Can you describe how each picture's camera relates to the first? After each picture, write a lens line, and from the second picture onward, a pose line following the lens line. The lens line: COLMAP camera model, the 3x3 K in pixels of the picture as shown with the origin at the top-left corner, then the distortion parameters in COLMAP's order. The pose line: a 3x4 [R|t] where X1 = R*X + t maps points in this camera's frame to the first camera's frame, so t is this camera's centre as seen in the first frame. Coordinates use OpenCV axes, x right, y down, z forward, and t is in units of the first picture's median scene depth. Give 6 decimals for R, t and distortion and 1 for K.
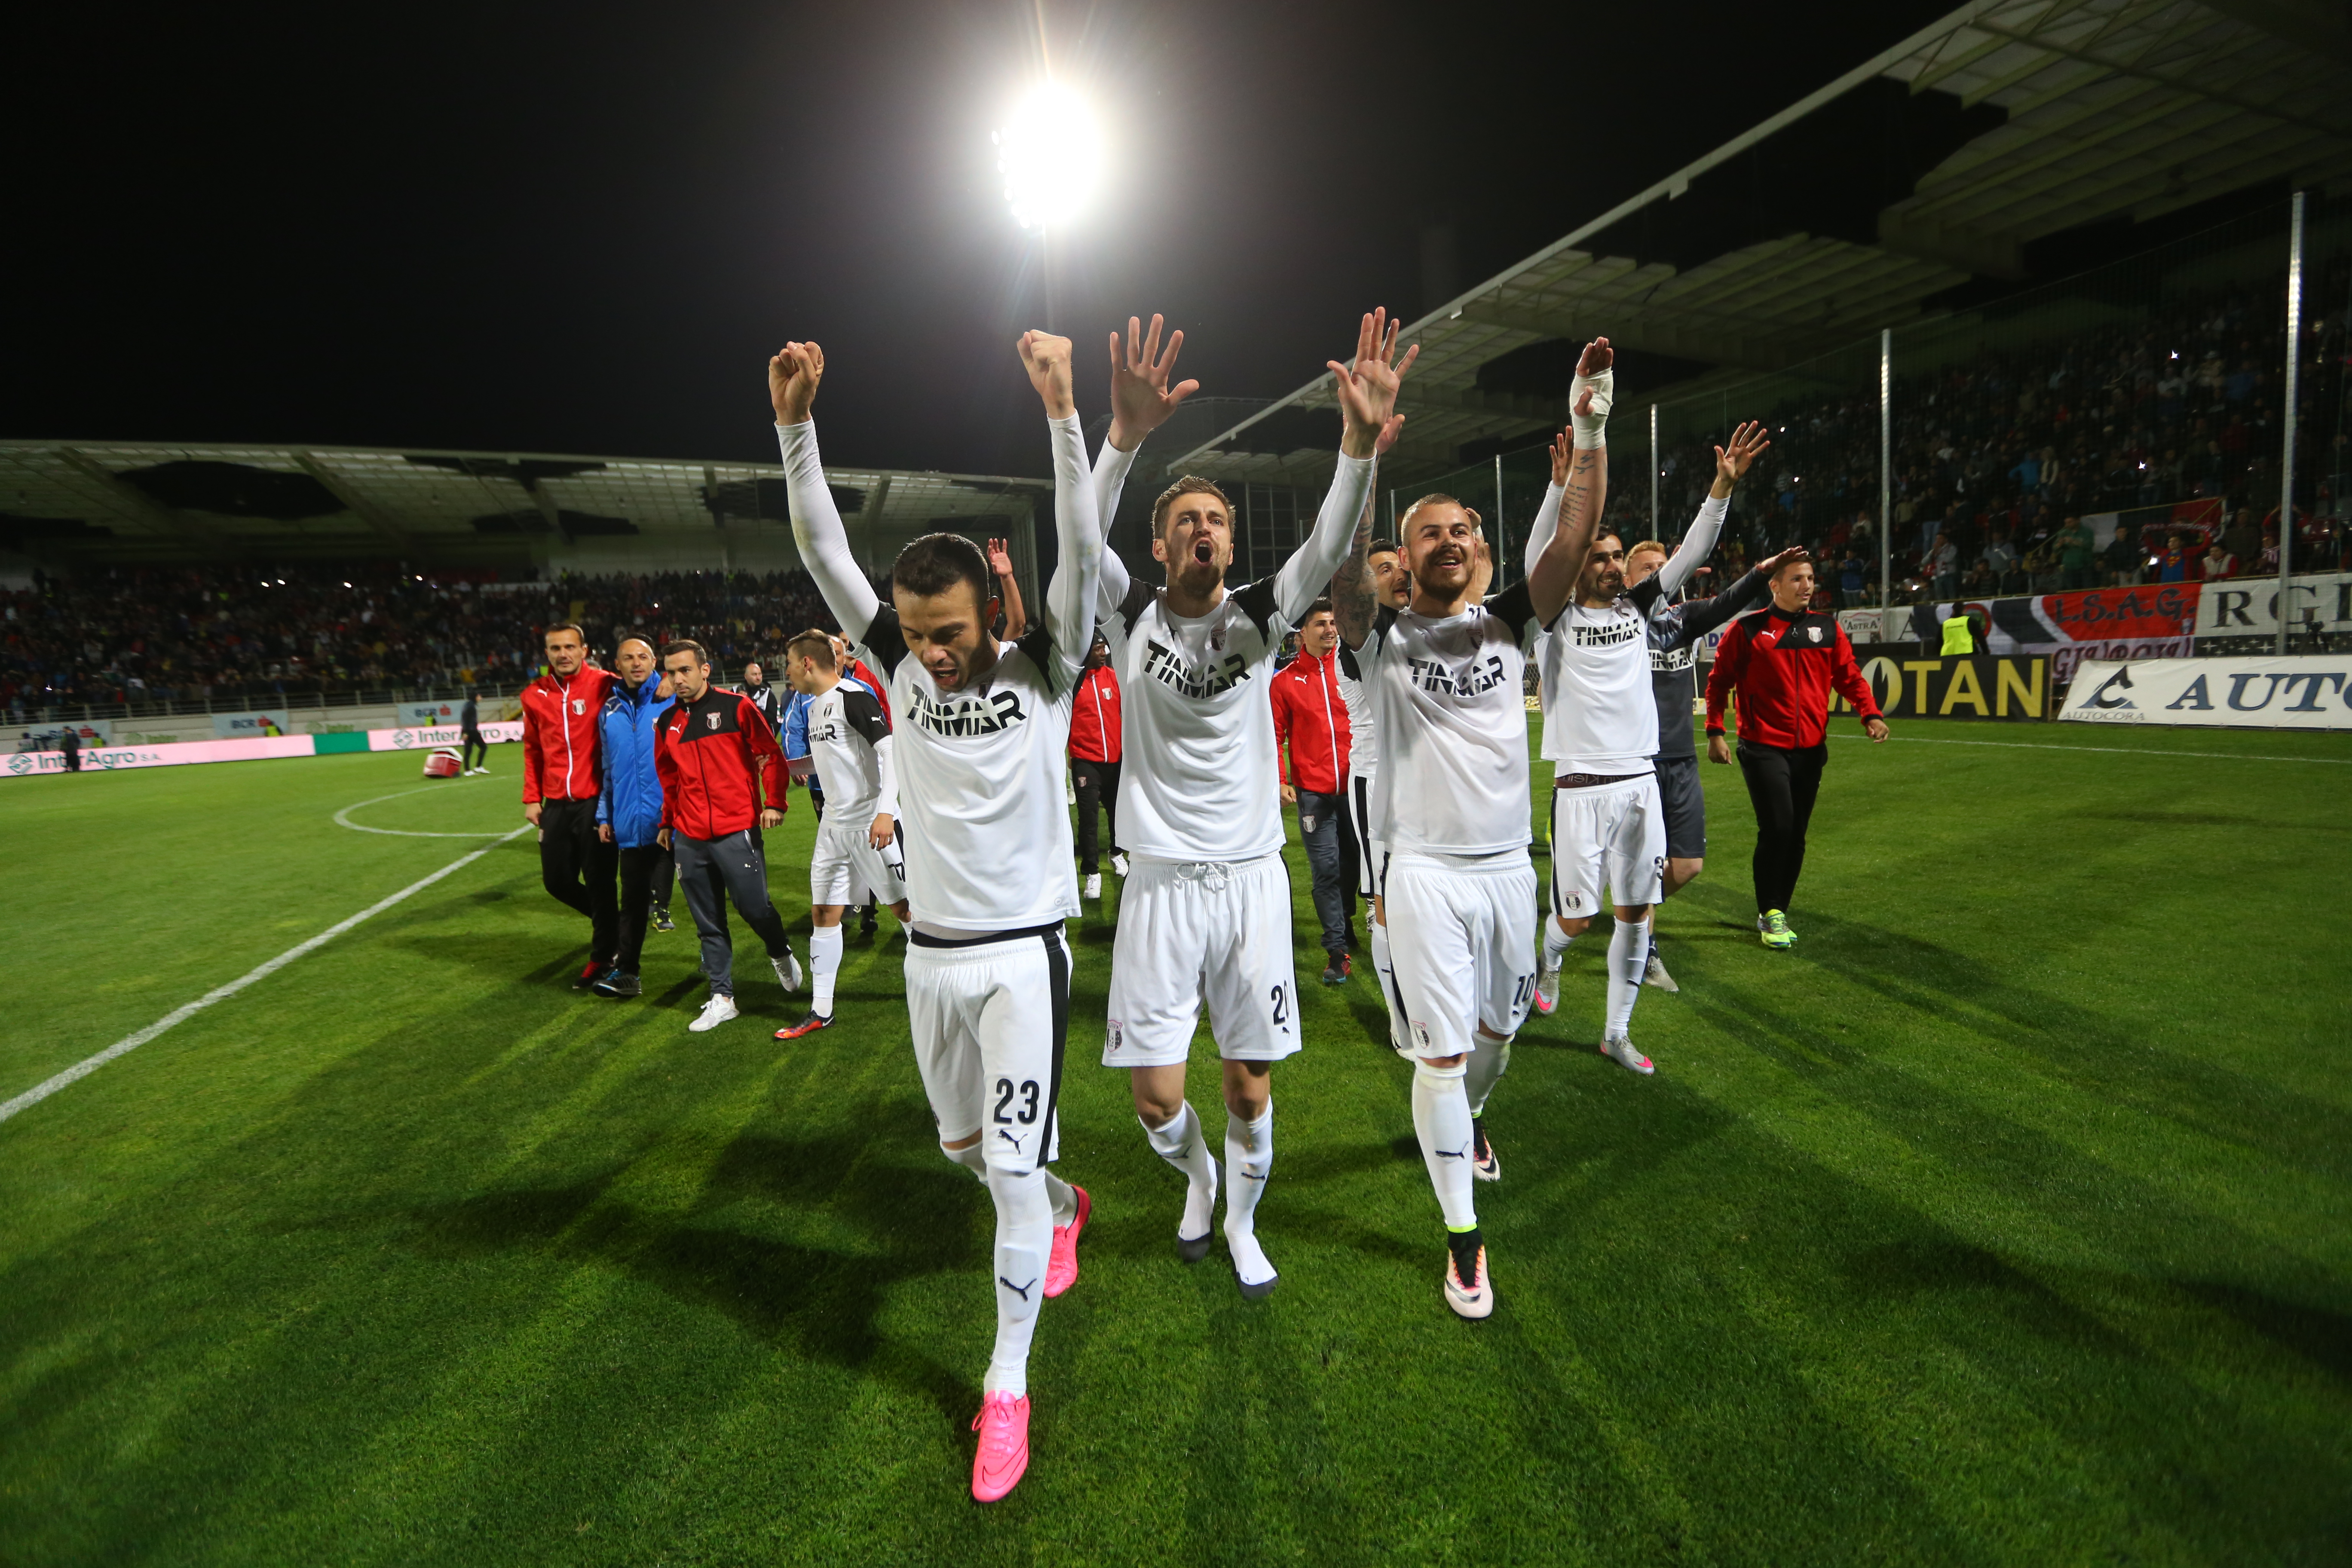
lens RADIAL K [[1106.9, 0, 1176.0], [0, 1106.9, 784.0], [0, 0, 1]] dist [-0.060988, 0.022617]
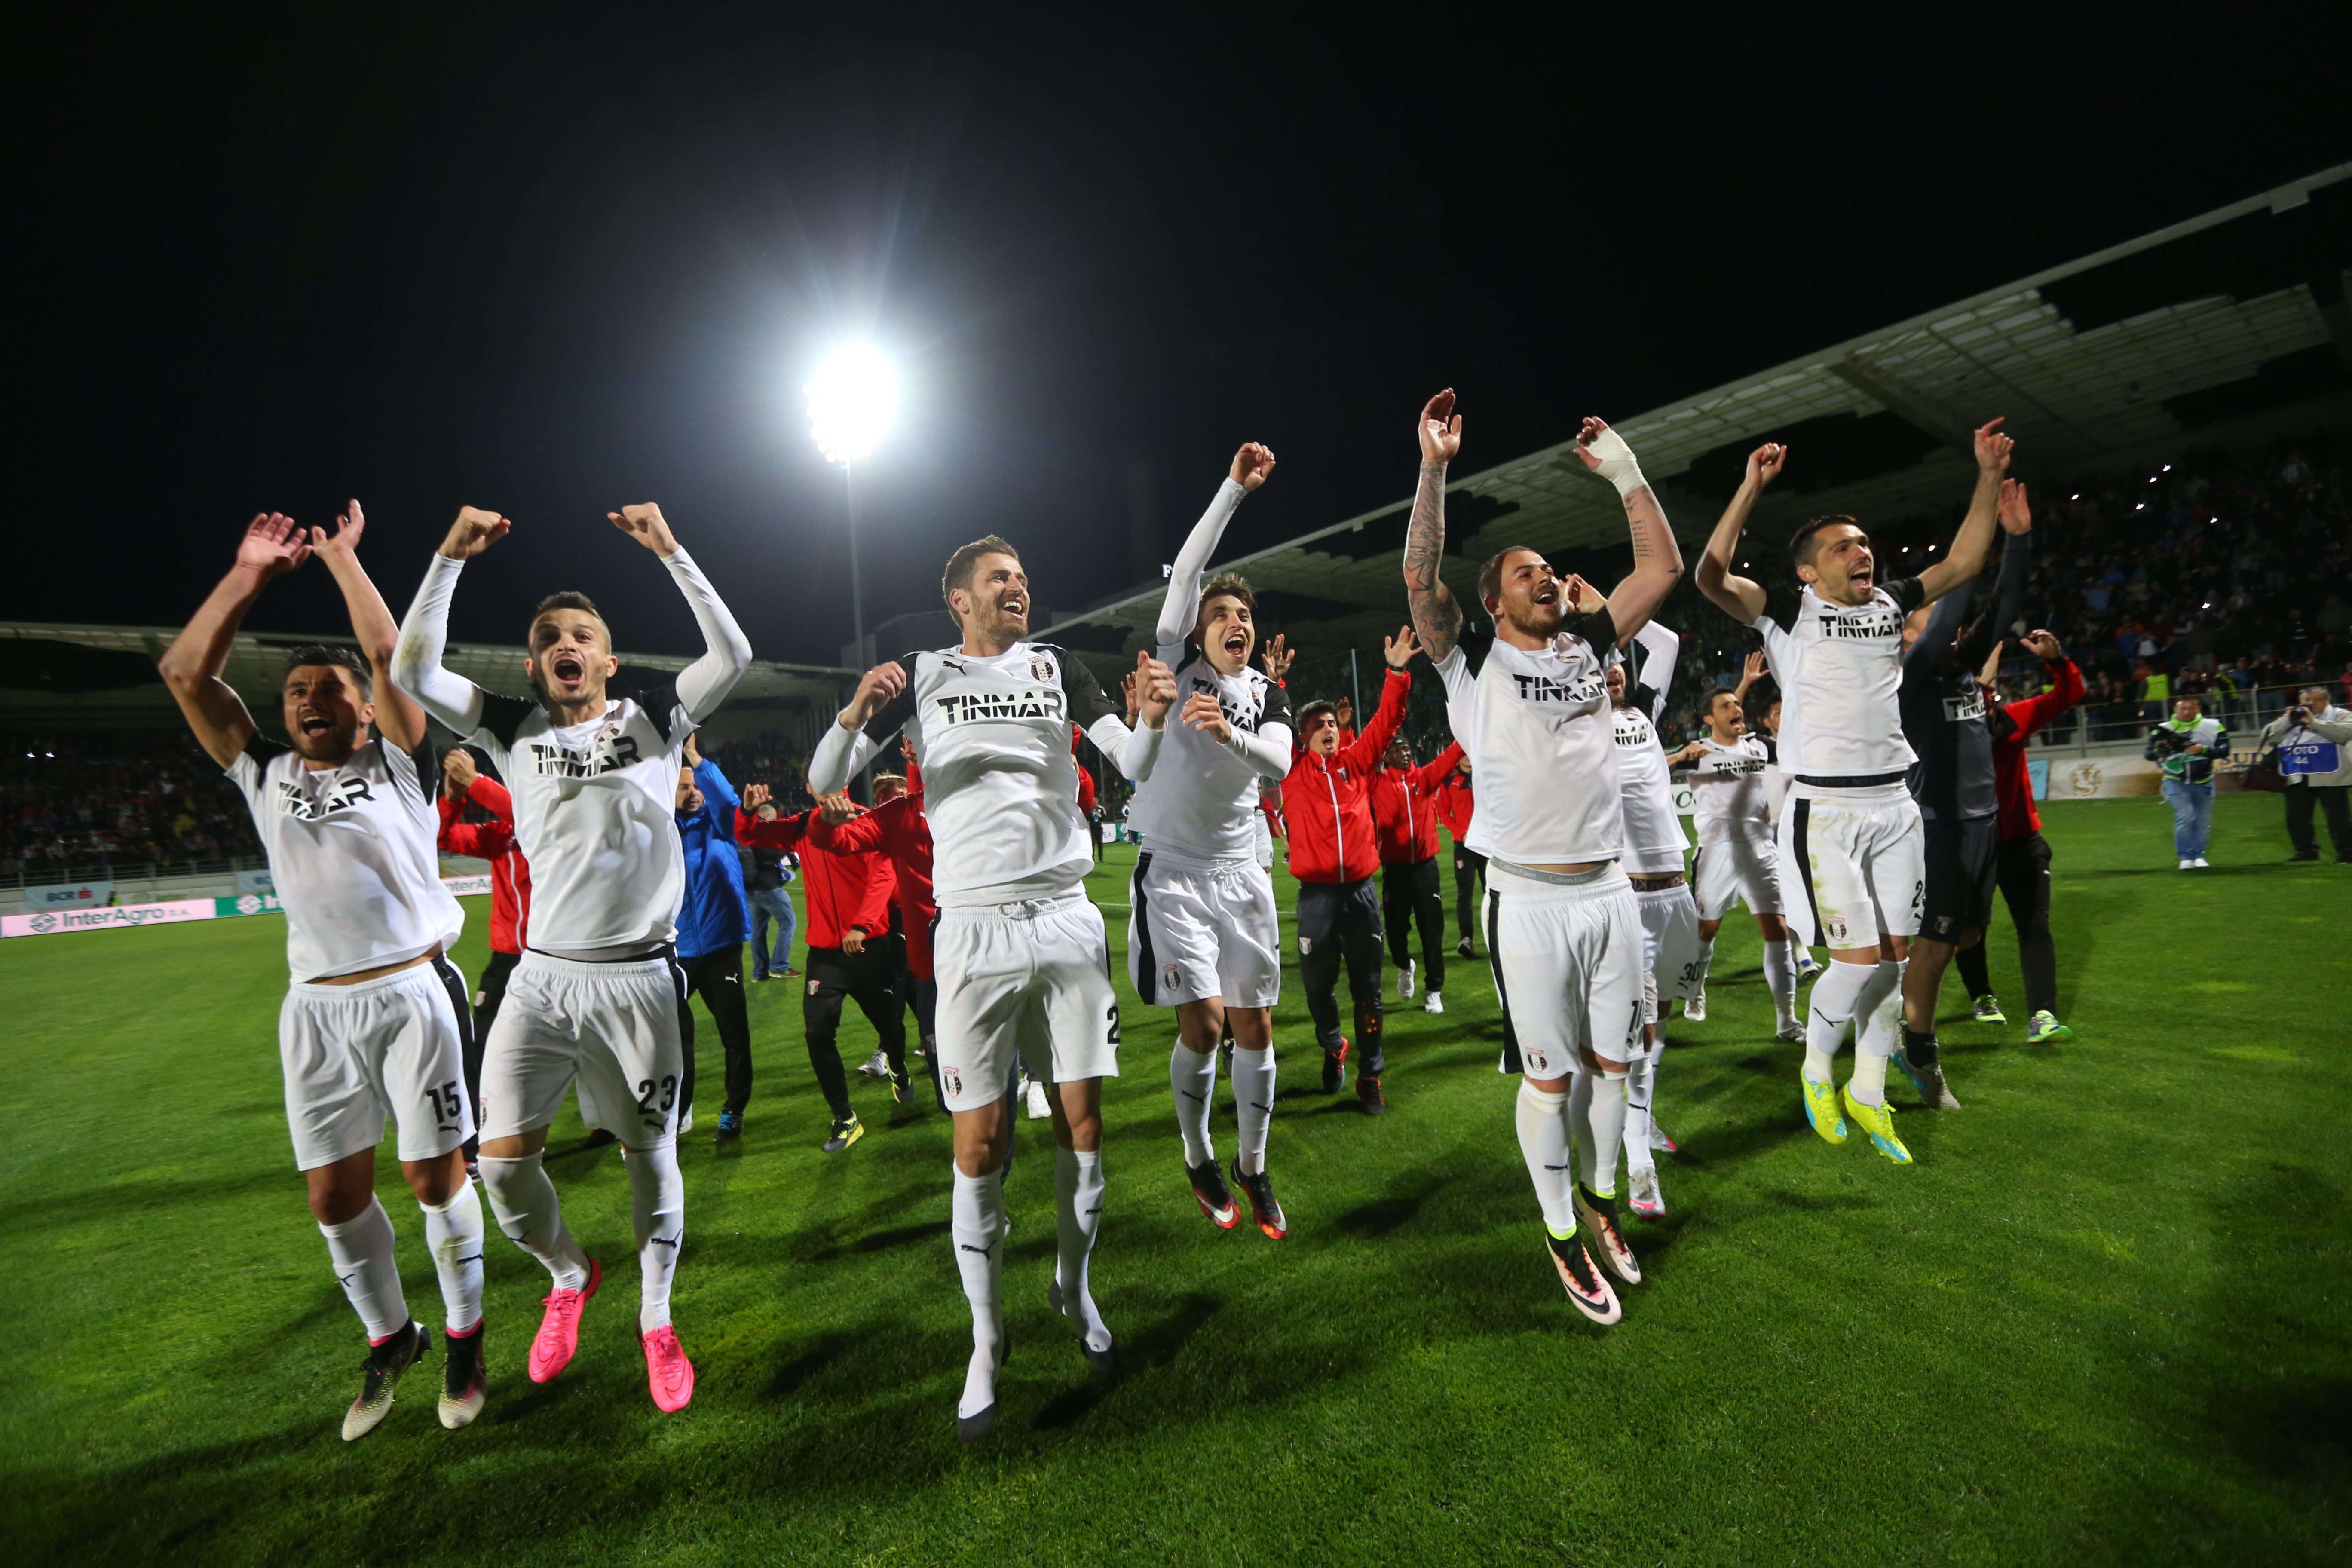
lens RADIAL K [[1106.9, 0, 1176.0], [0, 1106.9, 784.0], [0, 0, 1]] dist [-0.060988, 0.022617]
pose [[0.953935, -0.019448, 0.299381, -0.173038], [0.061433, 0.989414, -0.131475, 0.034479], [-0.293655, 0.143811, 0.945032, -0.258331]]
